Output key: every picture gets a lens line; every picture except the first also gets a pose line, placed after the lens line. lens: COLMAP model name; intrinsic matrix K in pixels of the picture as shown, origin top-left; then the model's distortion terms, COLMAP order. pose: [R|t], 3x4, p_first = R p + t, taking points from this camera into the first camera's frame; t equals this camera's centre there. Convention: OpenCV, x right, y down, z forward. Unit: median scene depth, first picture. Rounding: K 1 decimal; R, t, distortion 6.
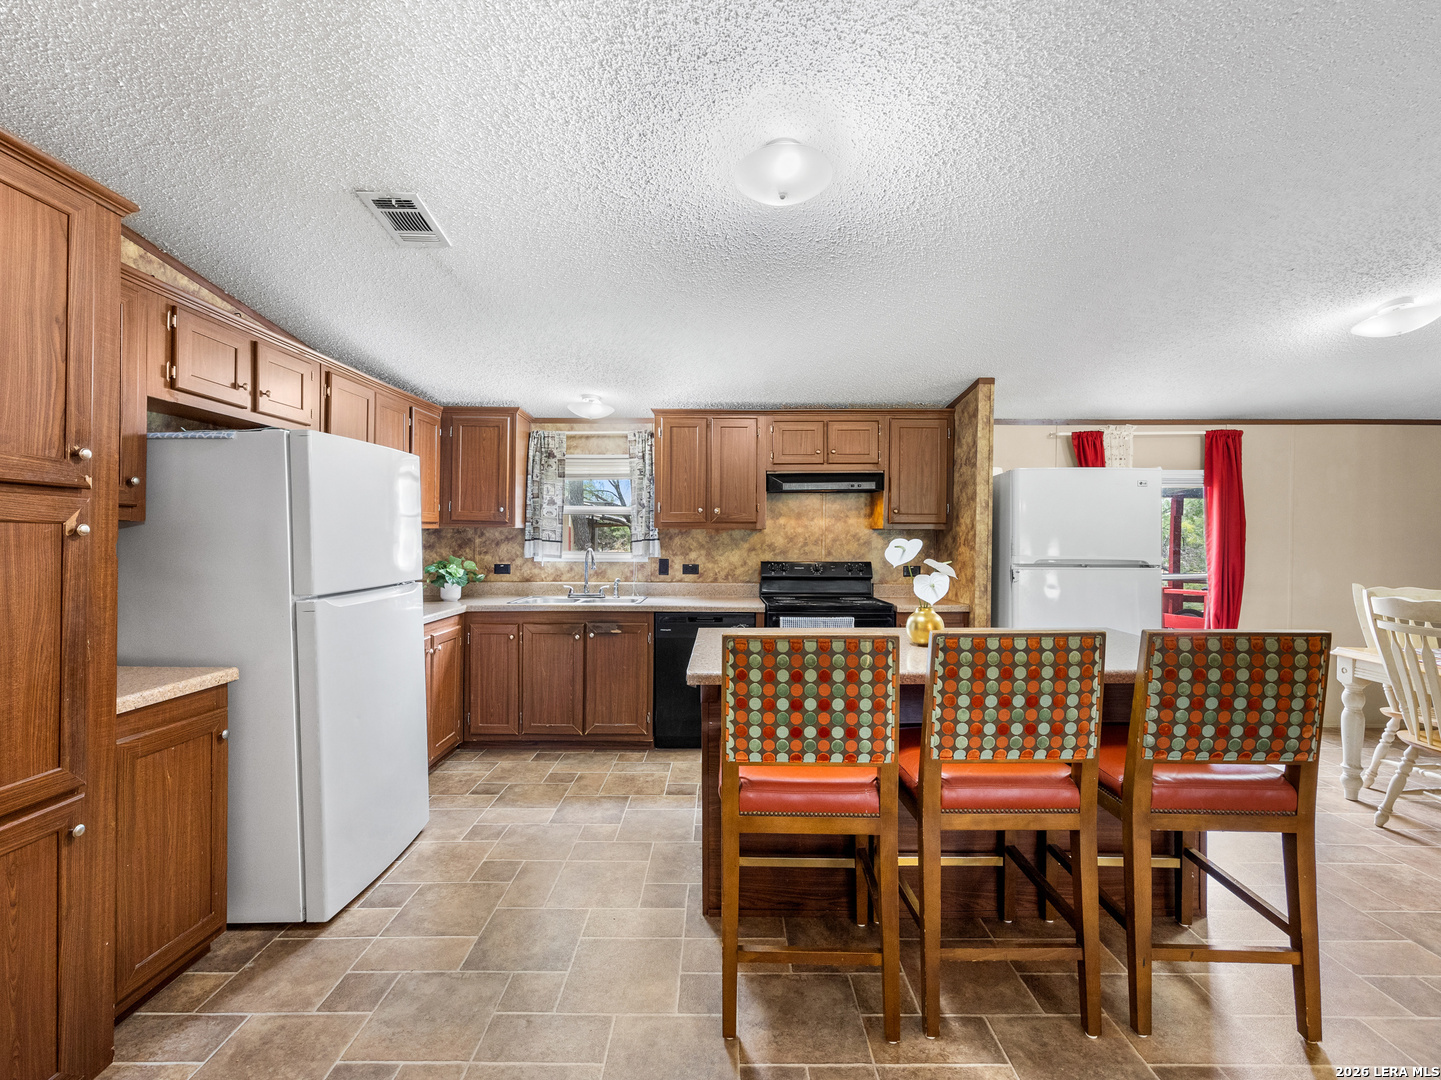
lens RADIAL K [[637.0, 0, 711.2], [0, 637.0, 542.8], [0, 0, 1]] dist [-0.009392, 0.000500]
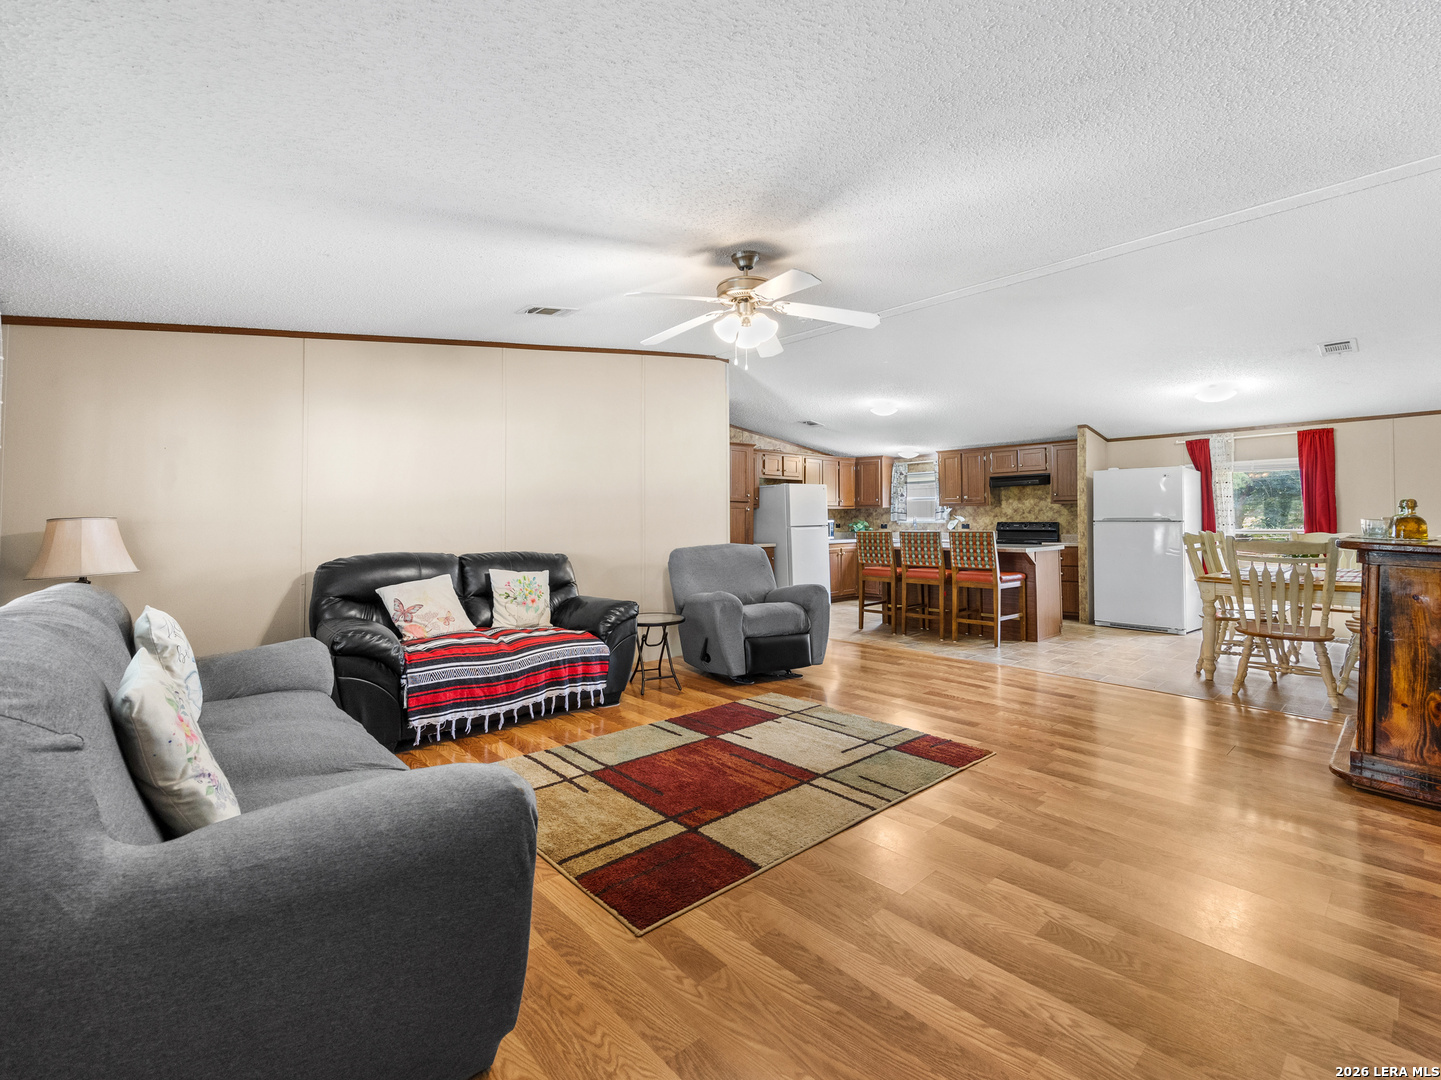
lens RADIAL K [[637.0, 0, 718.0], [0, 637.0, 509.3], [0, 0, 1]] dist [-0.009392, 0.000500]
pose [[0.679480, -0.019634, -0.733431, 0.934699], [0.001964, 0.999687, -0.024942, 0.037117], [0.733691, 0.015508, 0.679306, -0.956560]]
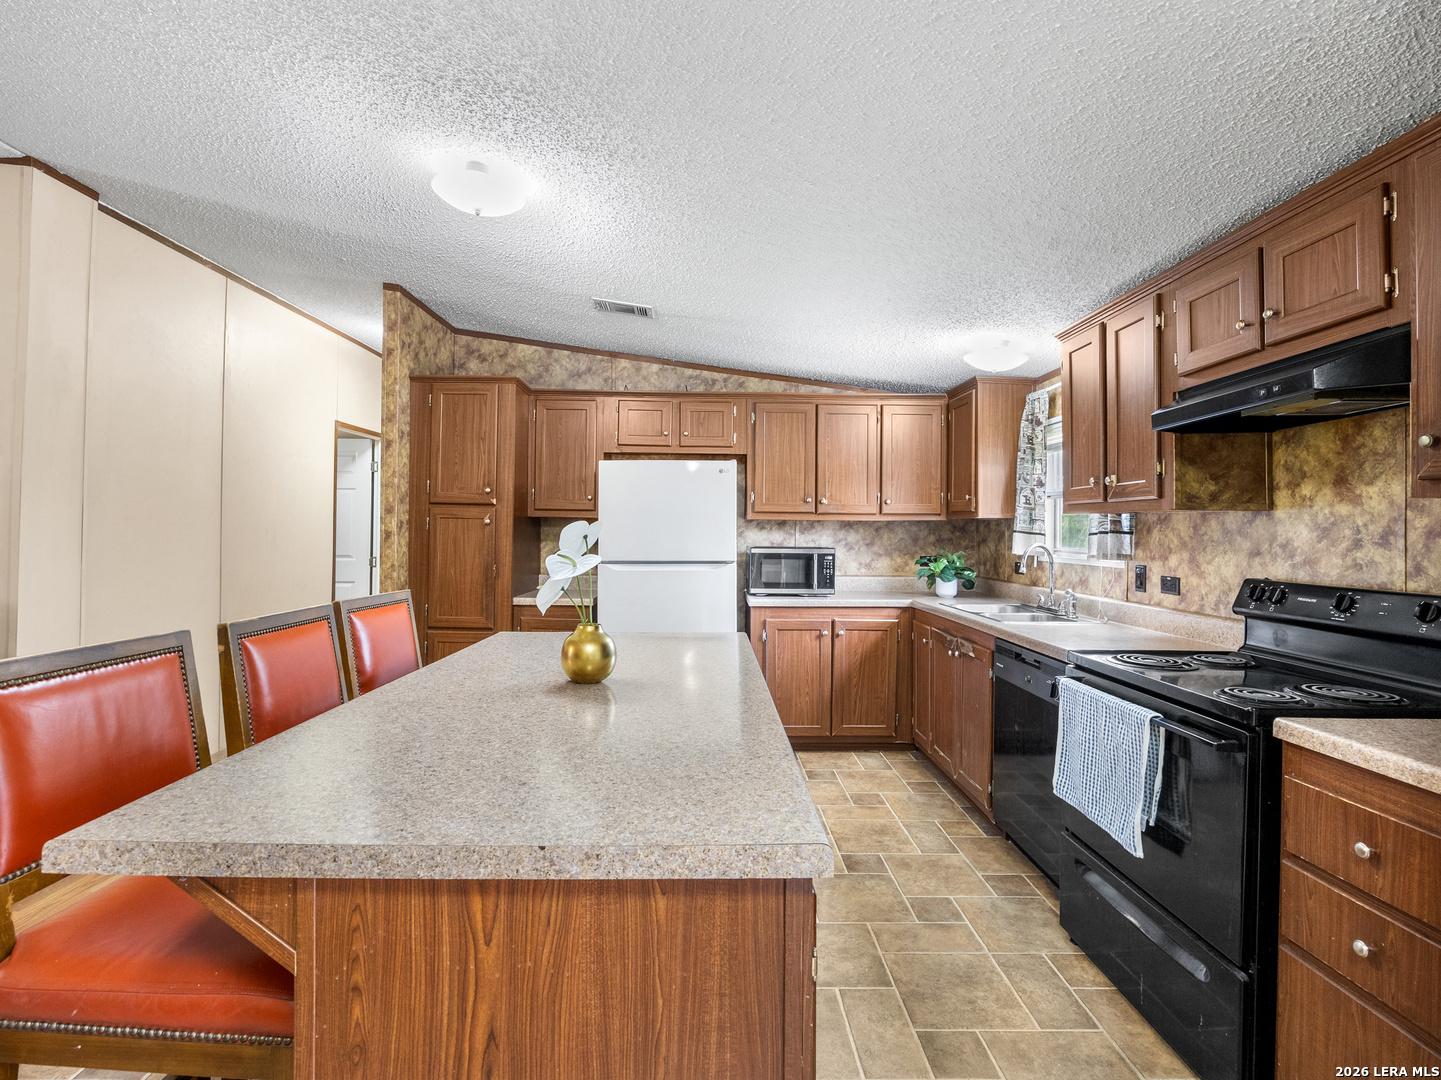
lens RADIAL K [[699.4, 0, 723.7], [0, 699.4, 527.7], [0, 0, 1]] dist [-0.020773, 0.000546]
pose [[0.044852, -0.007681, -0.998964, 0.578130], [-0.018126, 0.999800, -0.008501, 0.003048], [0.998829, 0.018488, 0.044704, 0.597219]]
